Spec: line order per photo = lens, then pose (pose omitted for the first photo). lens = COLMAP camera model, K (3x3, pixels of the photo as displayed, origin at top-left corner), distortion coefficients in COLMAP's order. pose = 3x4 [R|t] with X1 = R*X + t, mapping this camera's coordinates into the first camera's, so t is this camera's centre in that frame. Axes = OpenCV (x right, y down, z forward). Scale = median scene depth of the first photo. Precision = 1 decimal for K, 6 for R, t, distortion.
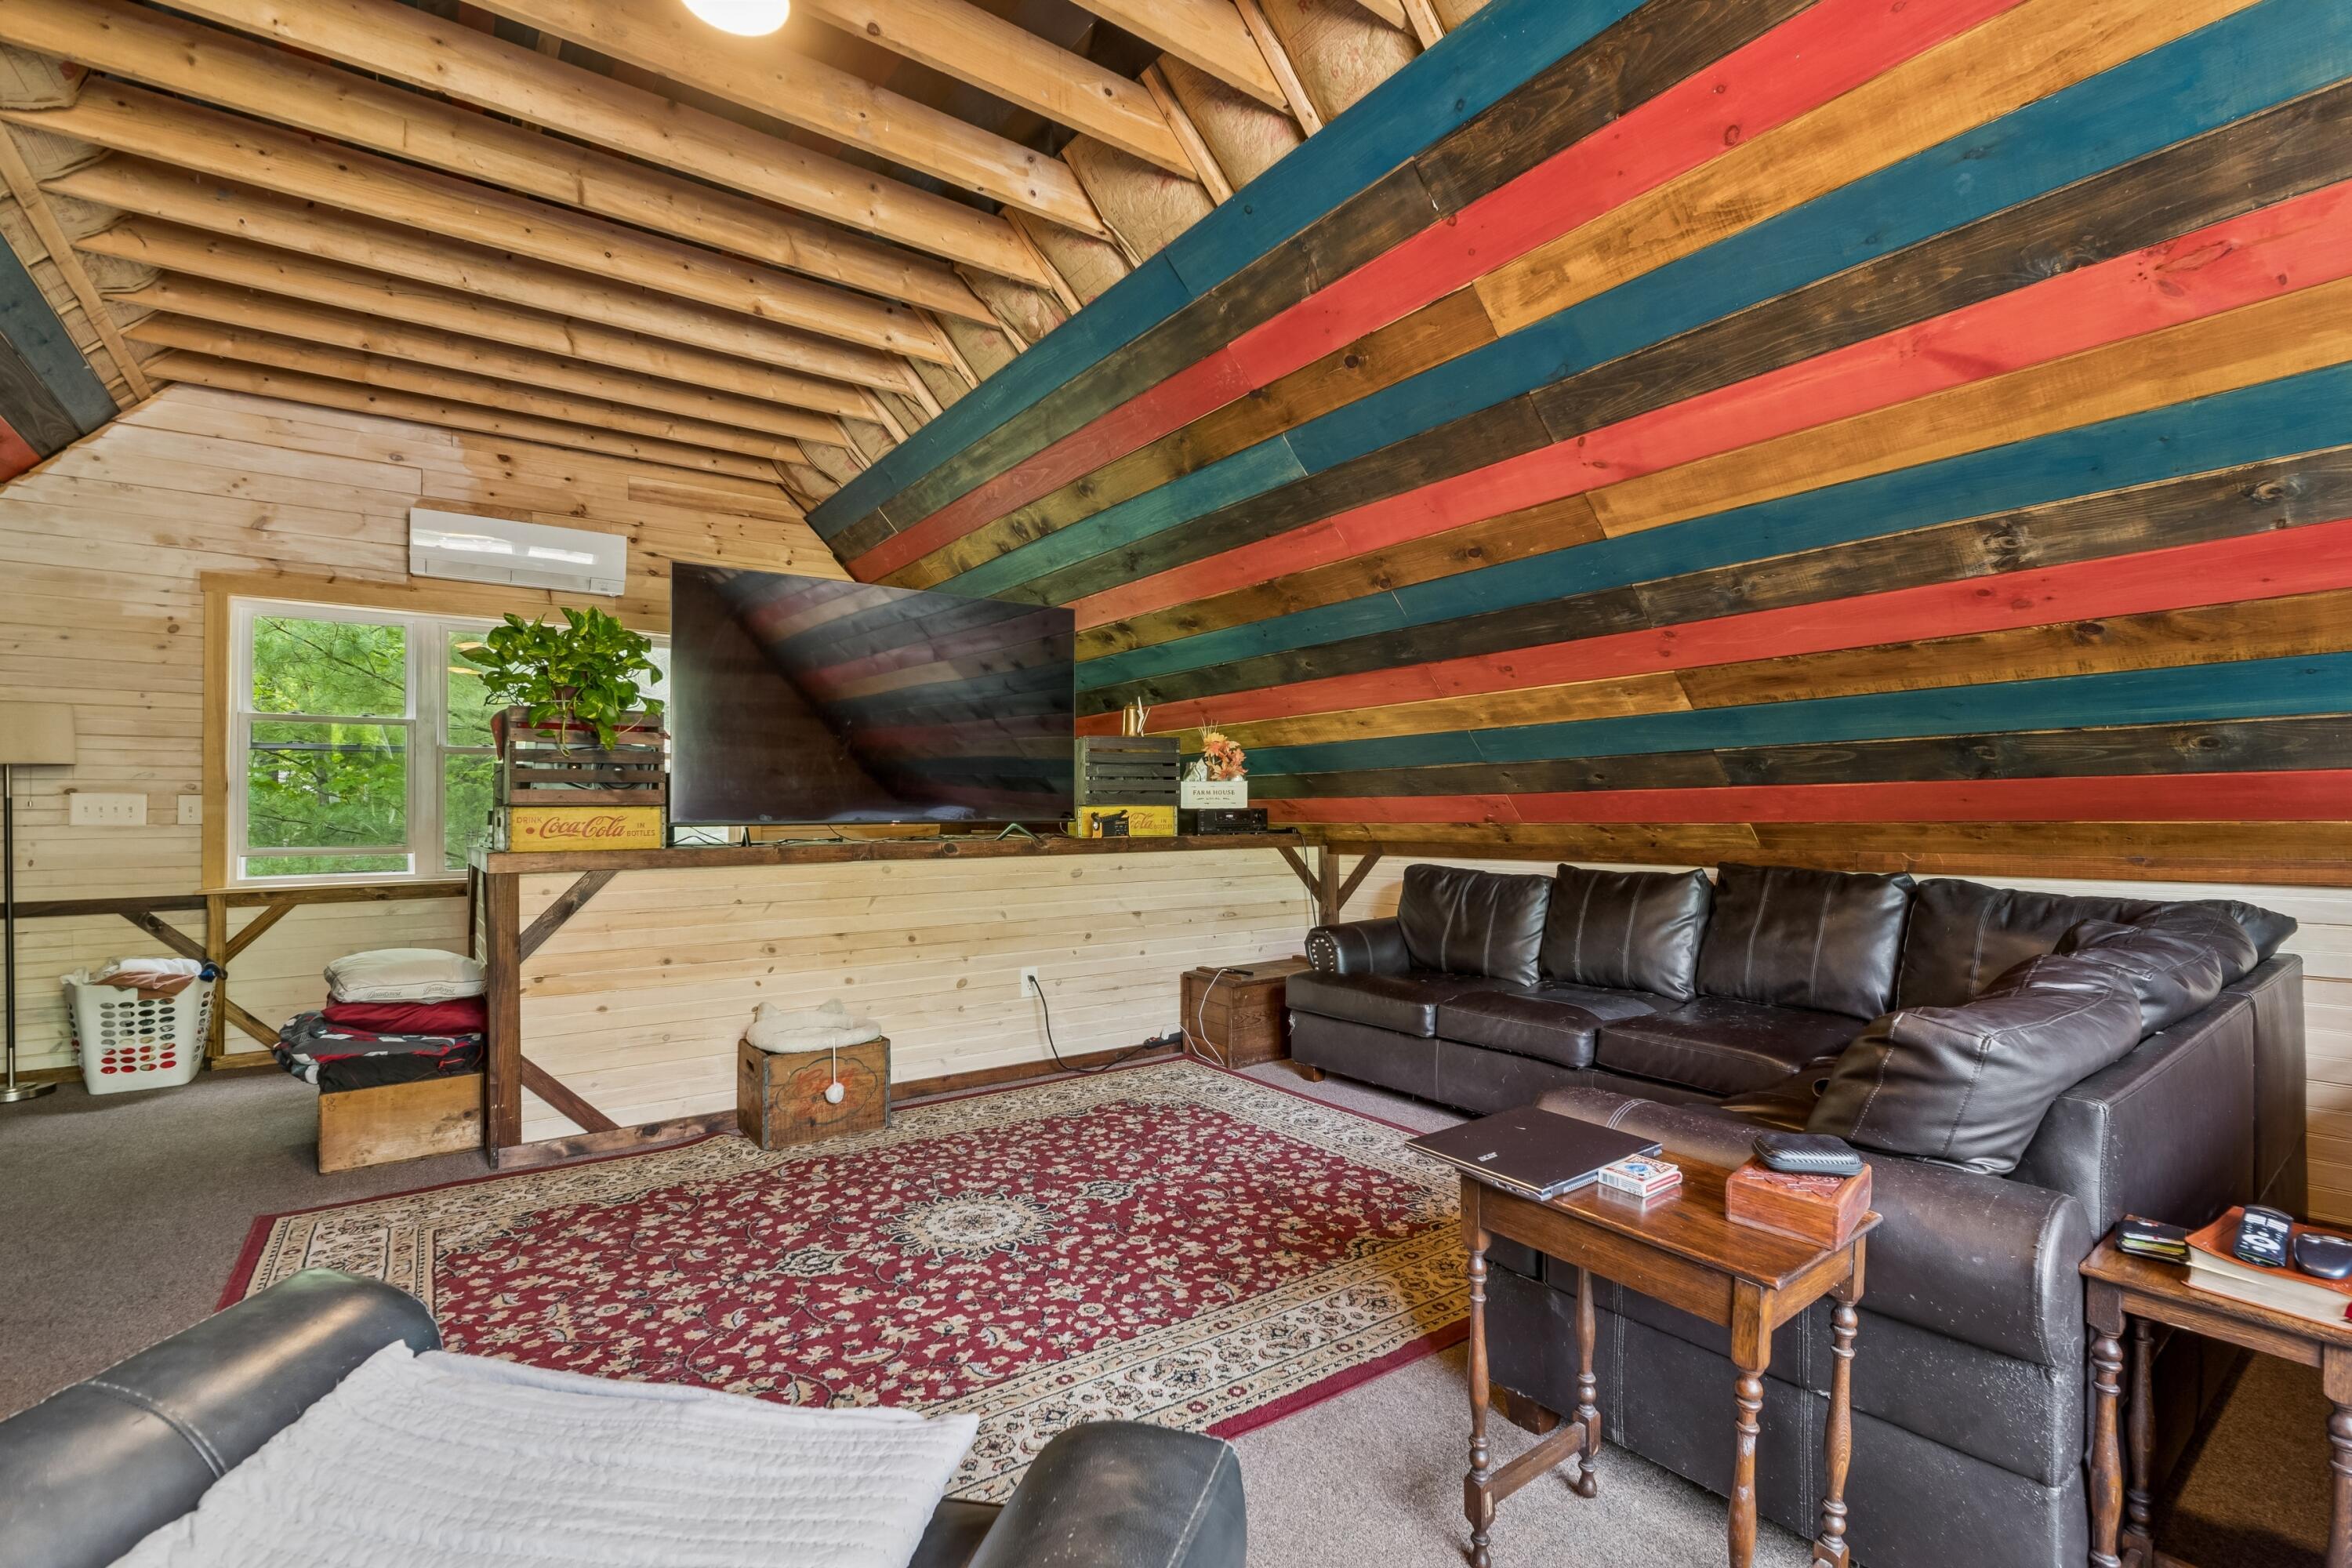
lens RADIAL K [[1067.6, 0, 1175.3], [0, 1067.6, 805.0], [0, 0, 1]] dist [-0.002403, -0.000004]
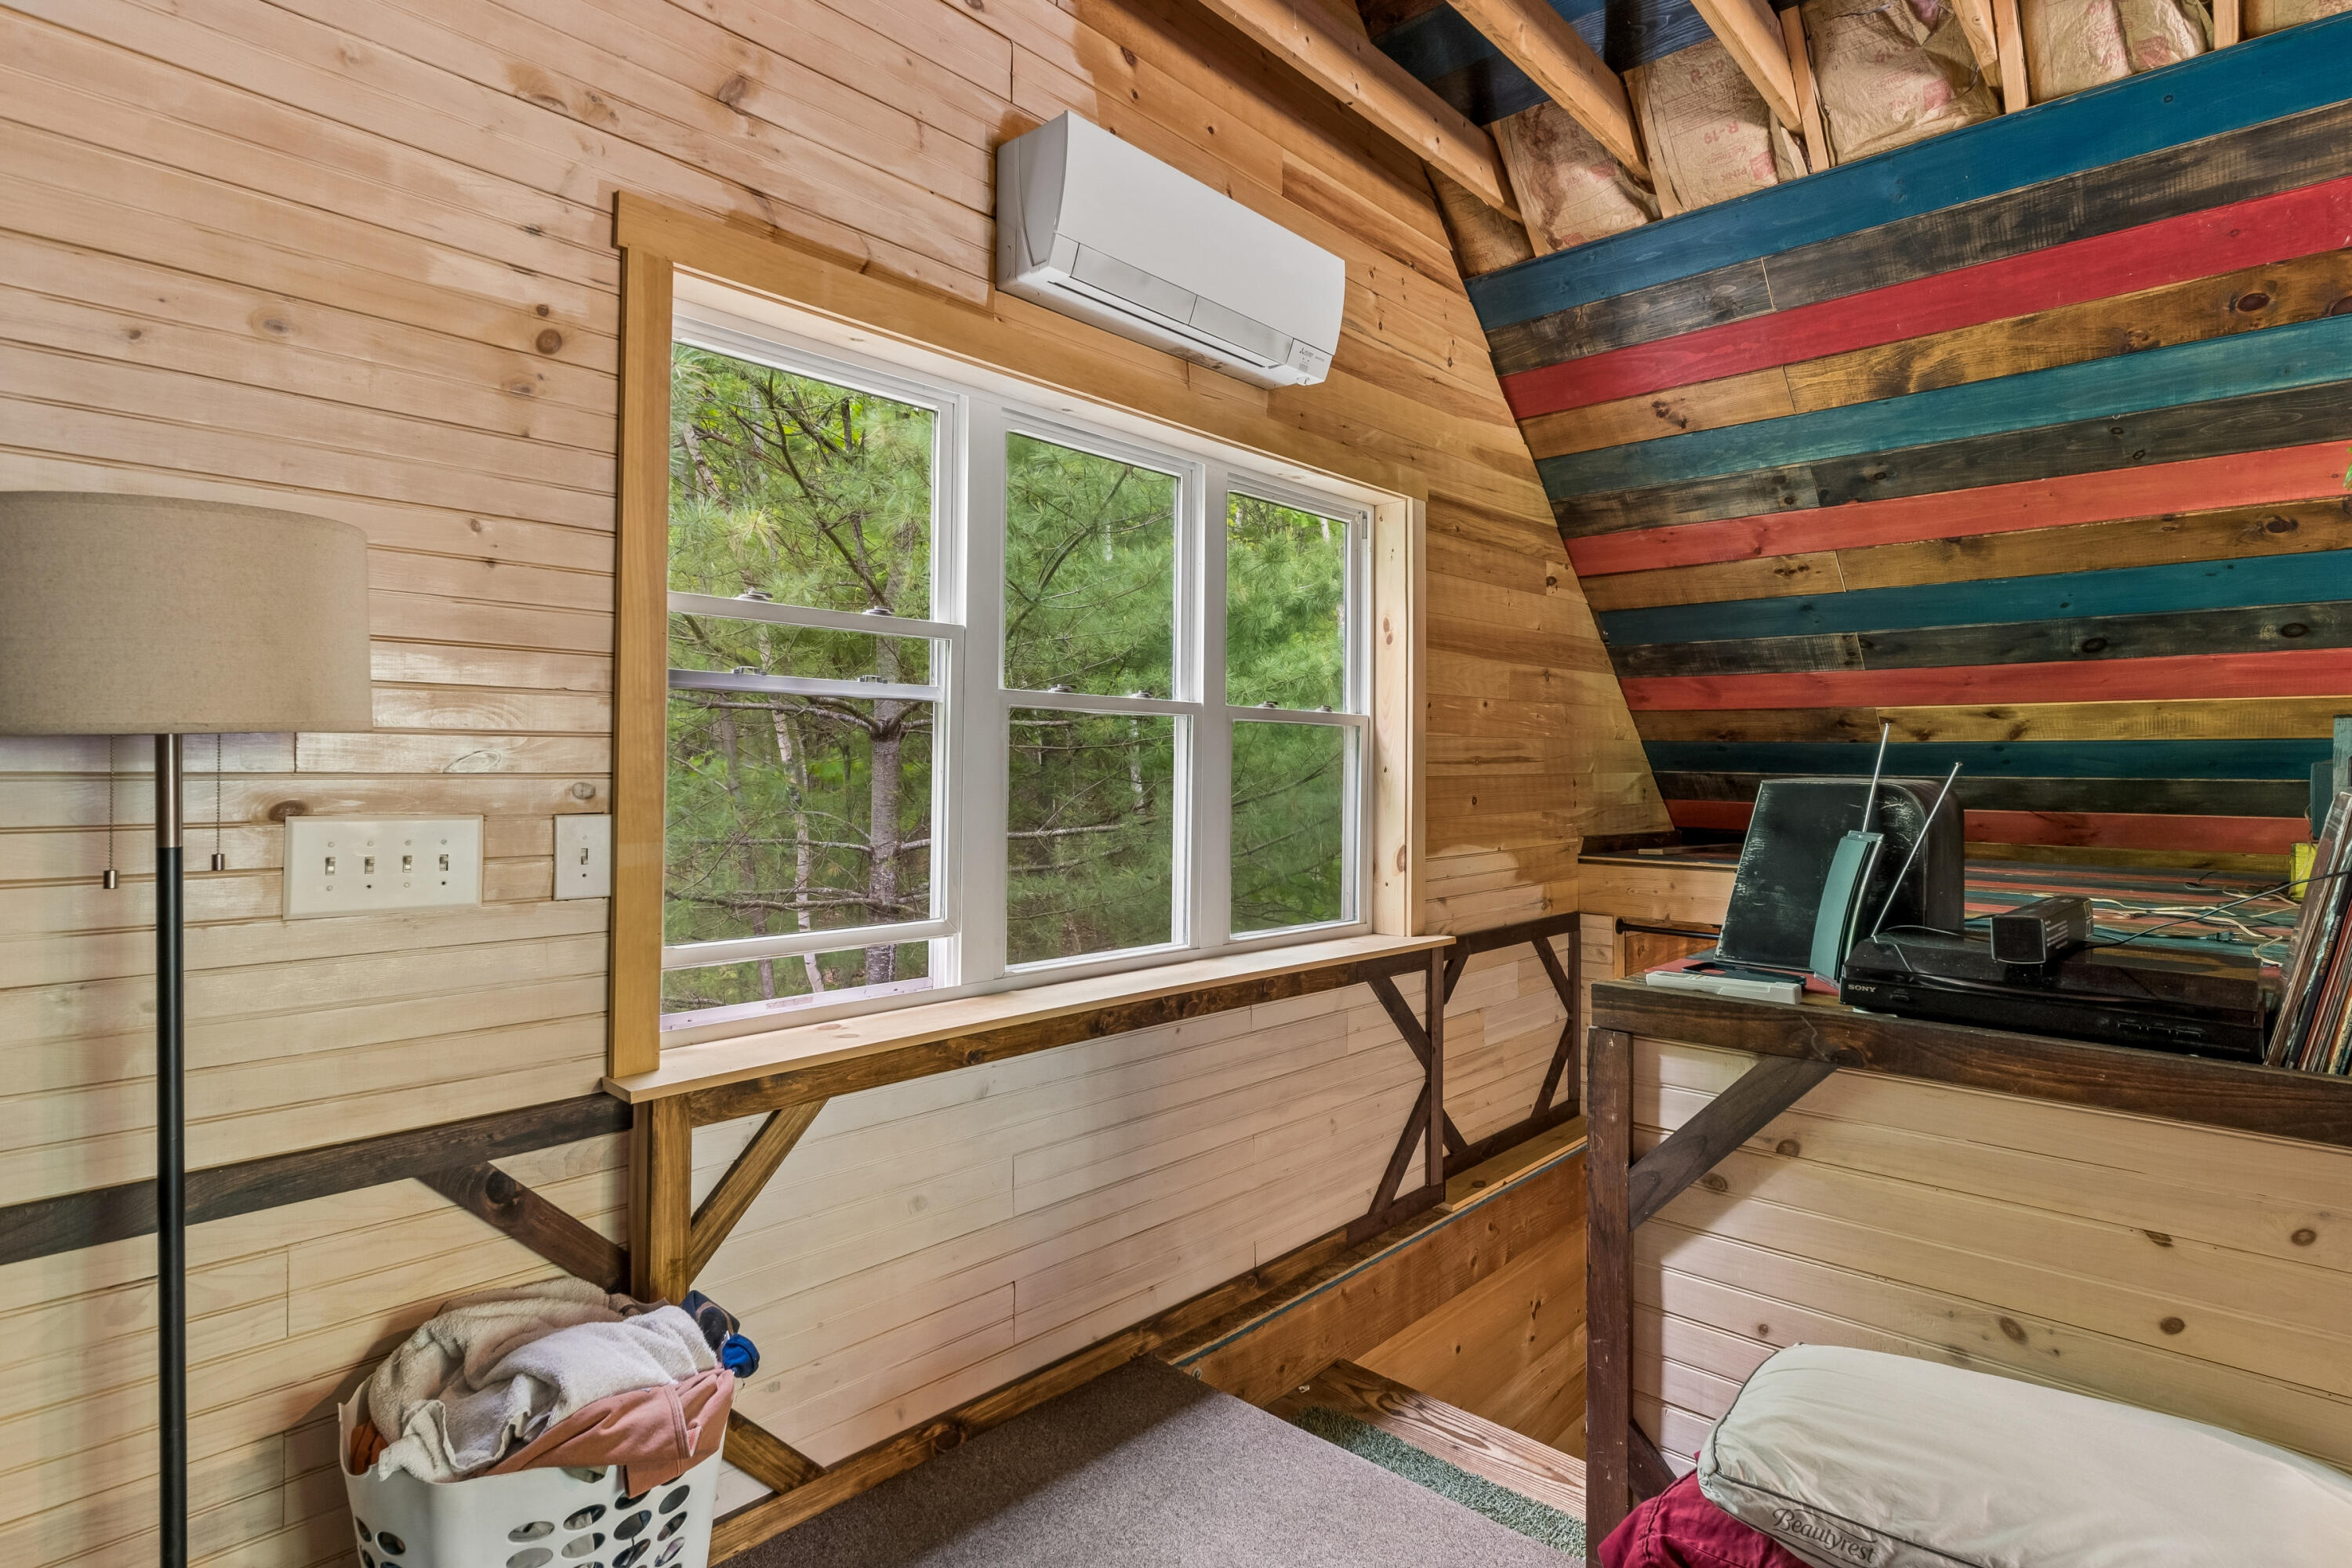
lens RADIAL K [[1189.4, 0, 1172.7], [0, 1189.4, 758.6], [0, 0, 1]] dist [-0.004357, -0.001003]
pose [[0.983123, 0.013083, 0.182477, -0.811275], [-0.013380, 0.999910, 0.000398, -0.031304], [-0.182456, -0.002833, 0.983210, 0.580215]]
